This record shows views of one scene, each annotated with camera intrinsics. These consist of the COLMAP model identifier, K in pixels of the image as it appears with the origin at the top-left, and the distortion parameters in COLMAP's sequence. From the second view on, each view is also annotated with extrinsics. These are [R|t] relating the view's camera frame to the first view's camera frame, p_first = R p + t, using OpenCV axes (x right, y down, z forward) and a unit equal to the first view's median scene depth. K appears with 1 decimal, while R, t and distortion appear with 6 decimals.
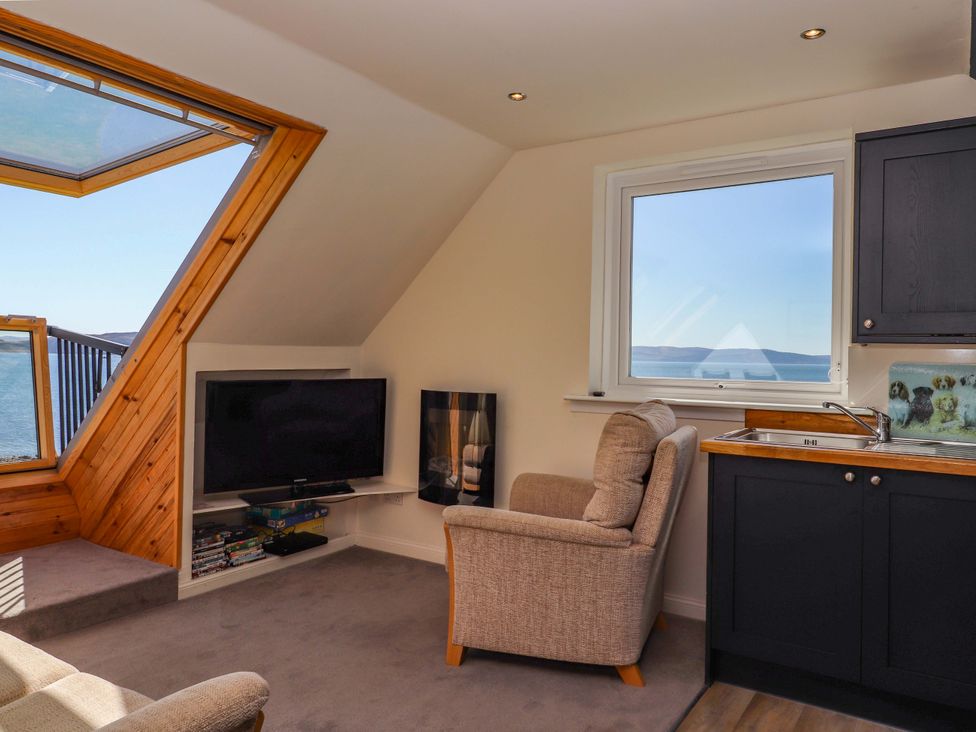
lens RADIAL K [[676.9, 0, 538.0], [0, 676.9, 353.3], [0, 0, 1]] dist [0.000113, -0.001446]
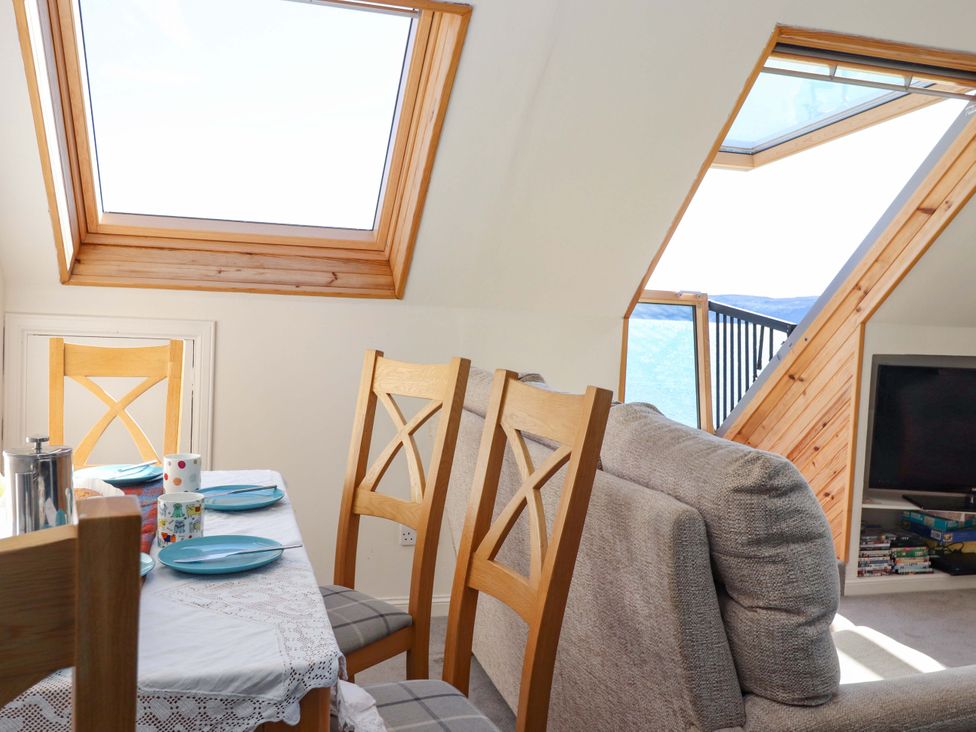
lens RADIAL K [[883.6, 0, 486.3], [0, 883.6, 357.3], [0, 0, 1]] dist [0.011011, -0.000291]
pose [[0.735630, 0.052737, -0.675328, -0.077655], [-0.026277, 0.998436, 0.049345, -0.013889], [0.676874, -0.018554, 0.735865, -0.228544]]
